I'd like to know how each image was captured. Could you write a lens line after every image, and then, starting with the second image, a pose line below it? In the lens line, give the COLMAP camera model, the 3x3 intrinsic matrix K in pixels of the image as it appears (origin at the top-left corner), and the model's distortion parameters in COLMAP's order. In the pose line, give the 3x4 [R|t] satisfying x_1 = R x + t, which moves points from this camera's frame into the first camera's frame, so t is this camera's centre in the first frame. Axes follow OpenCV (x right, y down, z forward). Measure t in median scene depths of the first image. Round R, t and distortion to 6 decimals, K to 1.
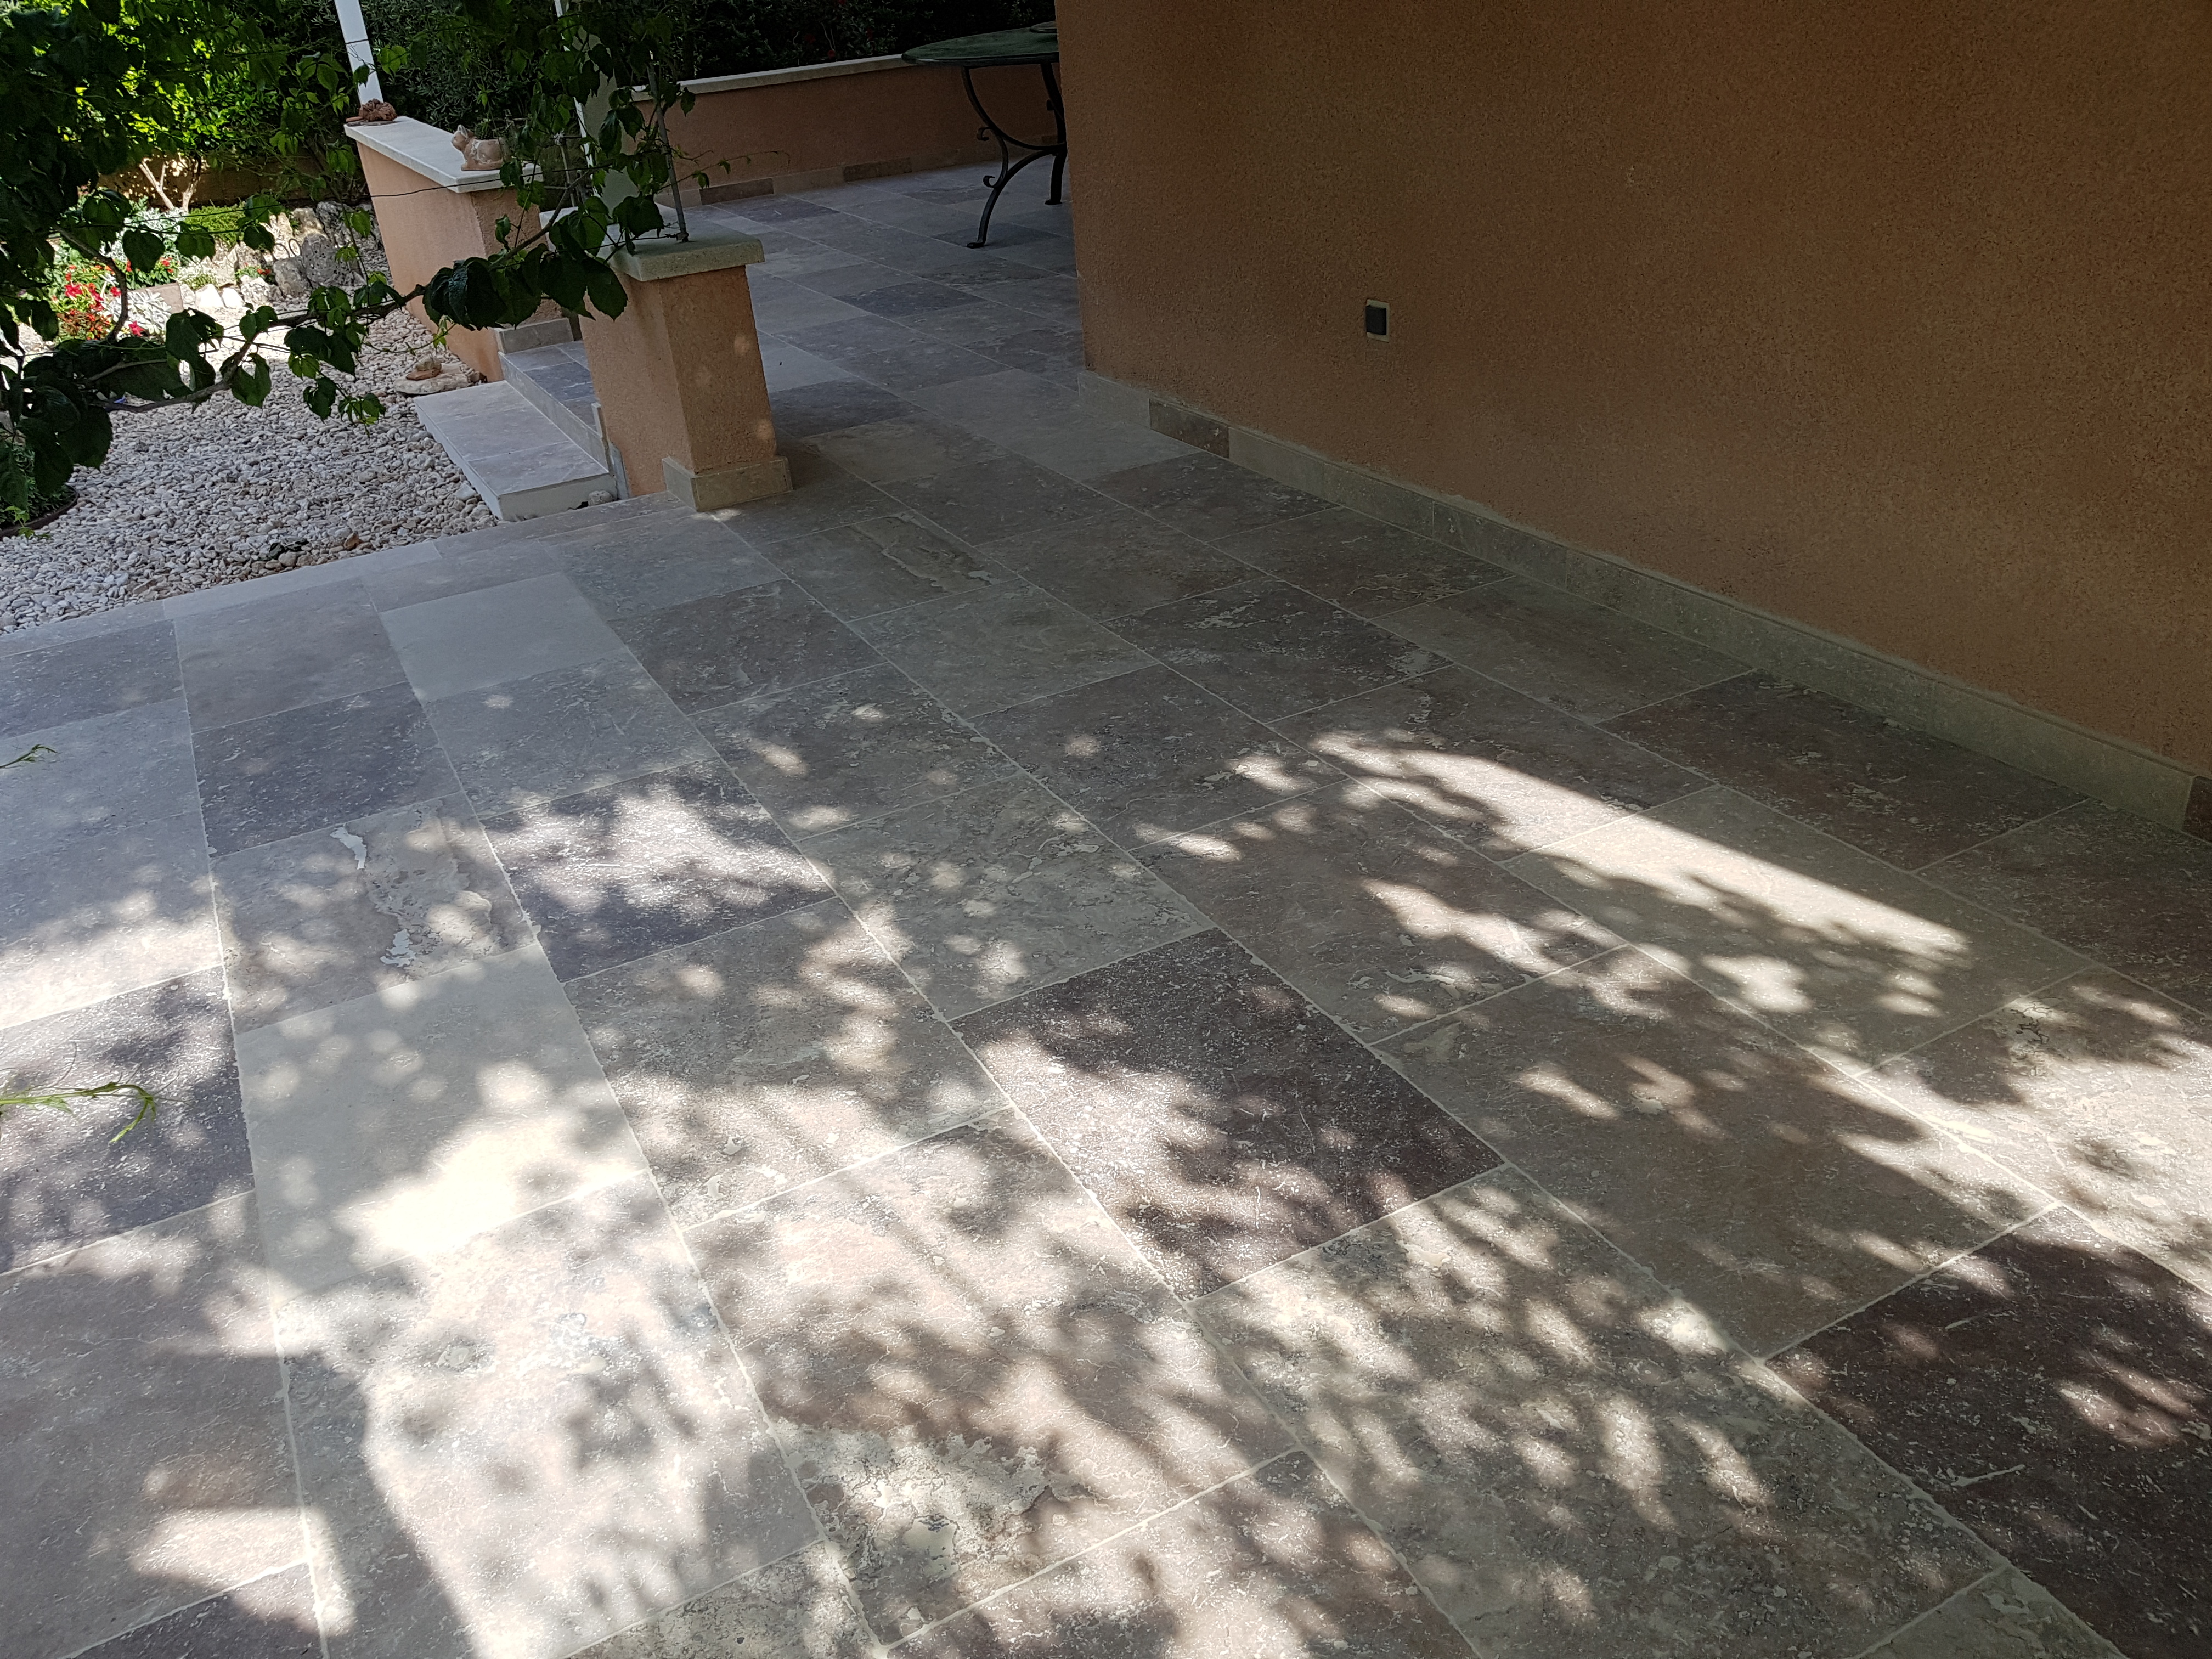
lens RADIAL K [[1738.5, 0, 1066.7], [0, 1738.5, 827.1], [0, 0, 1]] dist [0.137974, -0.217304]
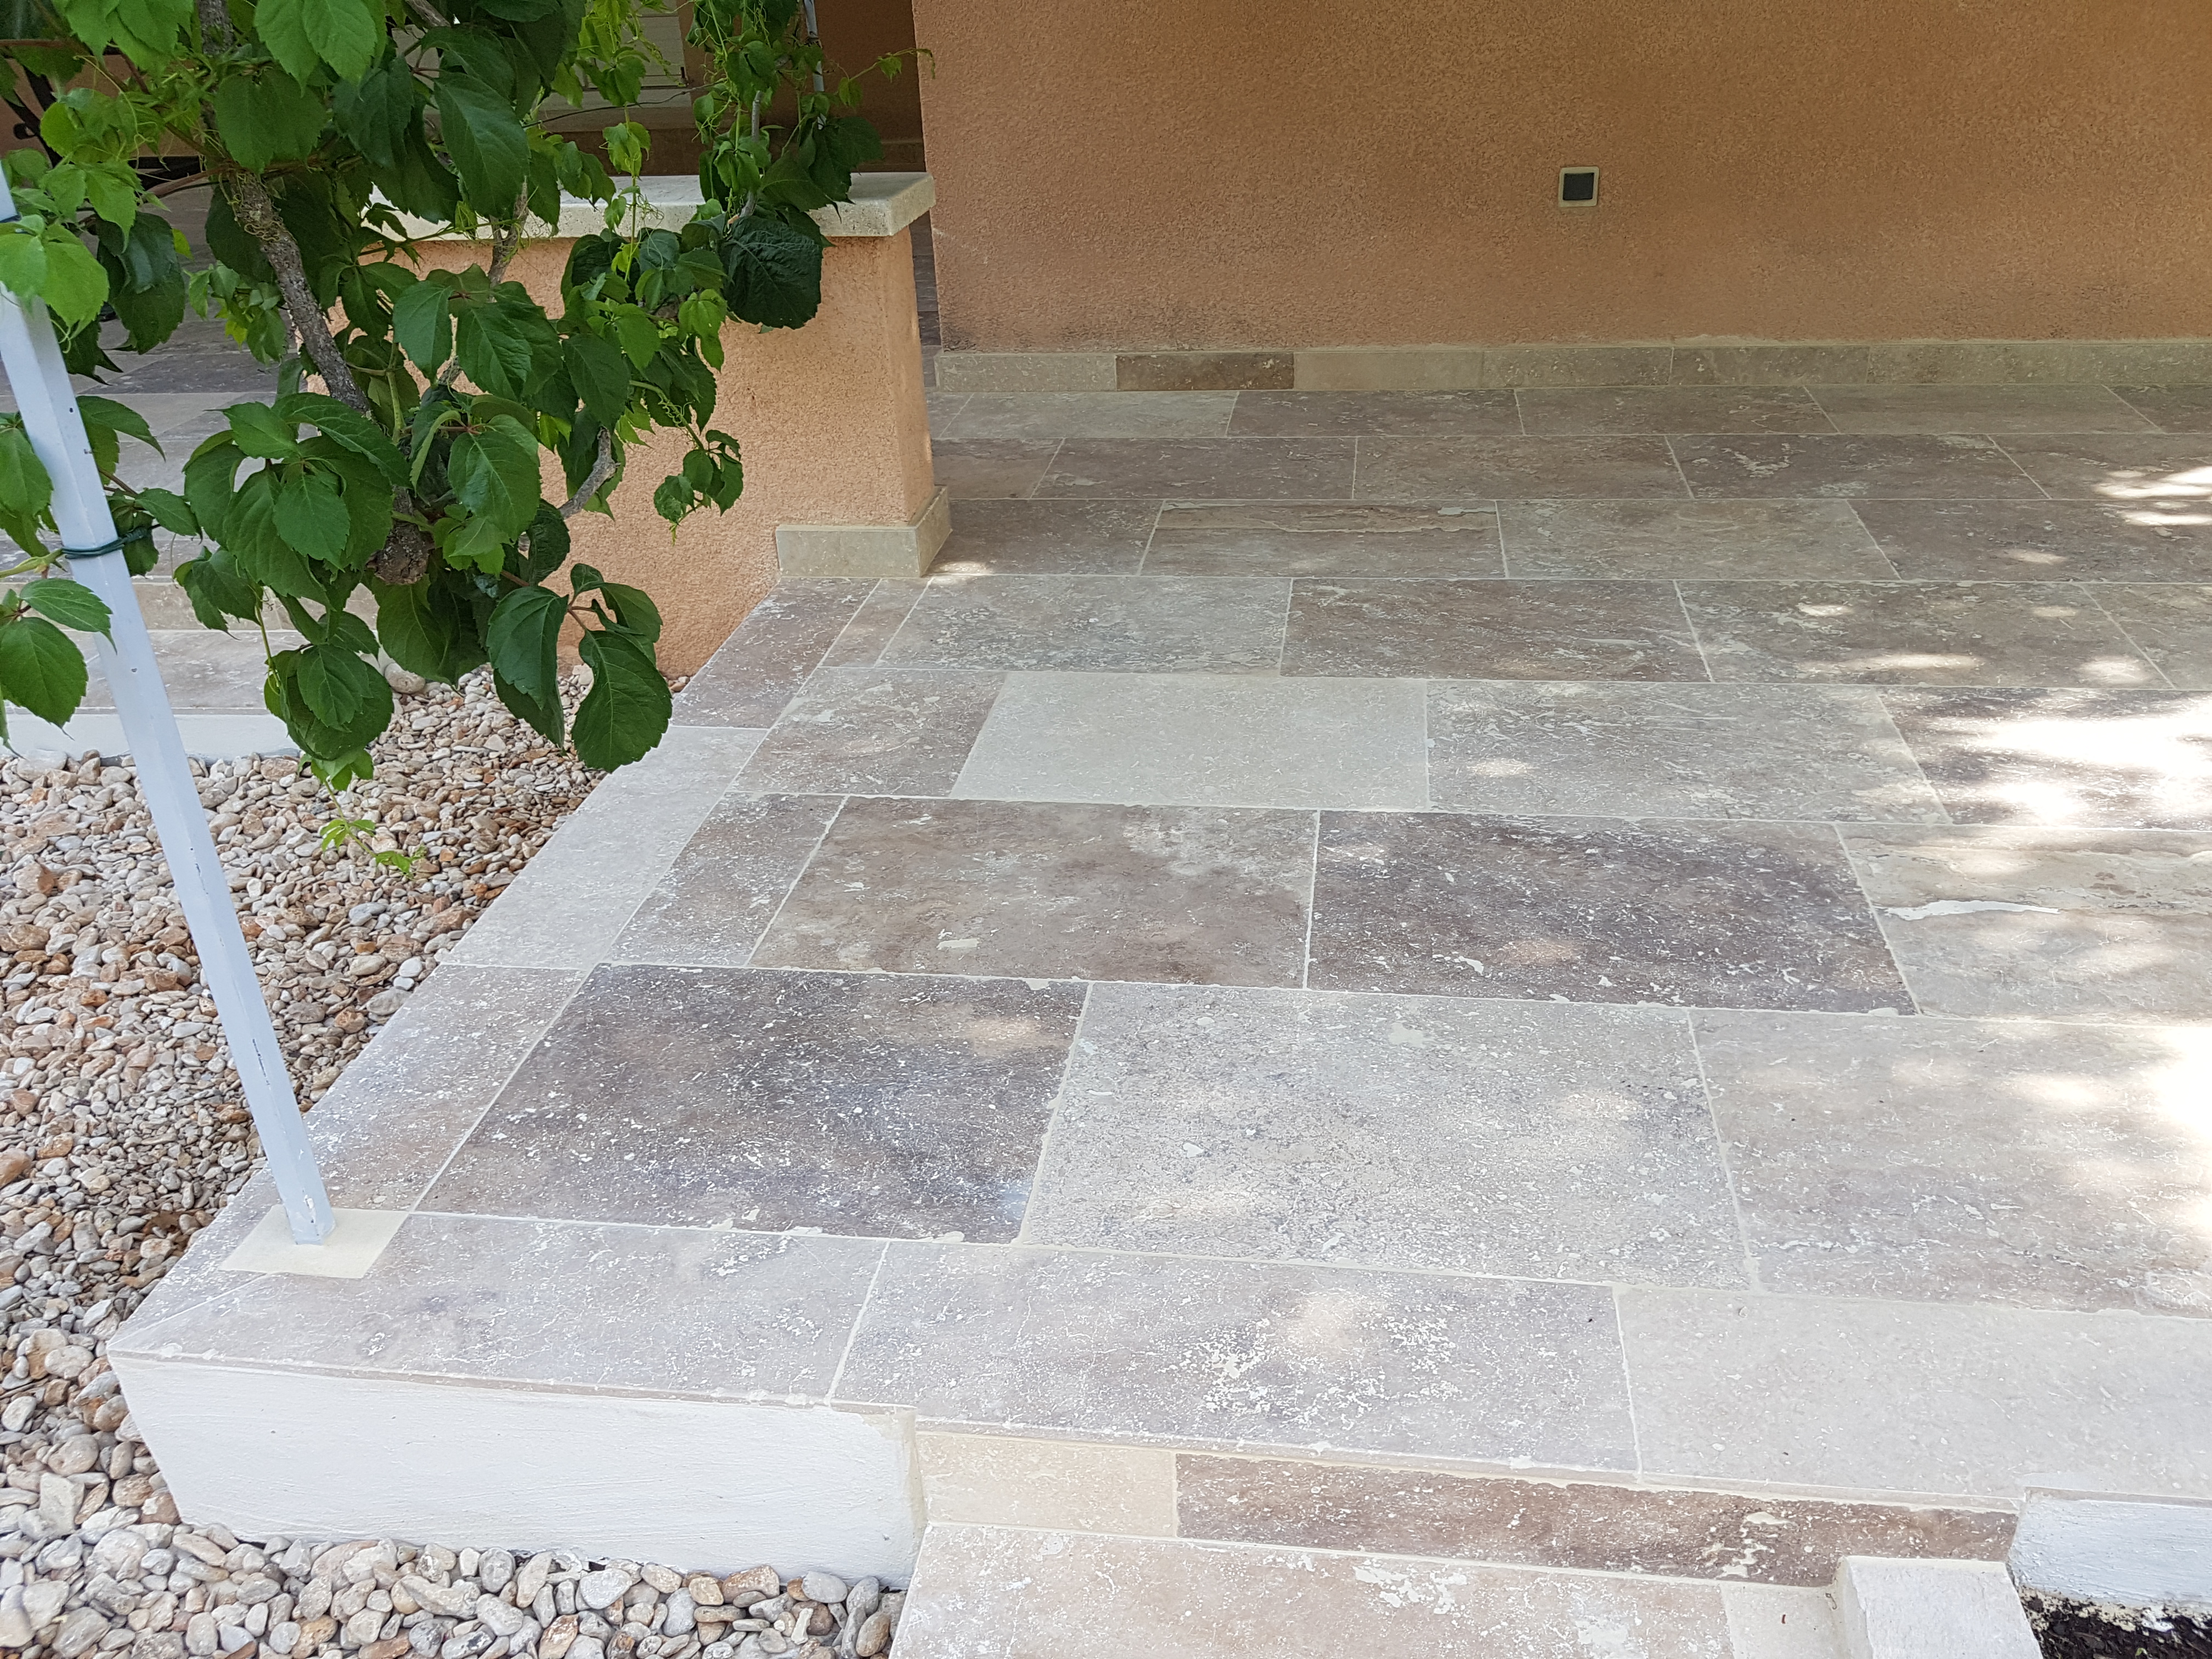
lens RADIAL K [[1743.0, 0, 1106.0], [0, 1743.0, 829.5], [0, 0, 1]] dist [0.090919, -0.184020]
pose [[0.559056, -0.327183, 0.761845, -1.001438], [0.371384, 0.920334, 0.122719, -0.203482], [-0.741303, 0.214330, 0.636029, 0.748184]]
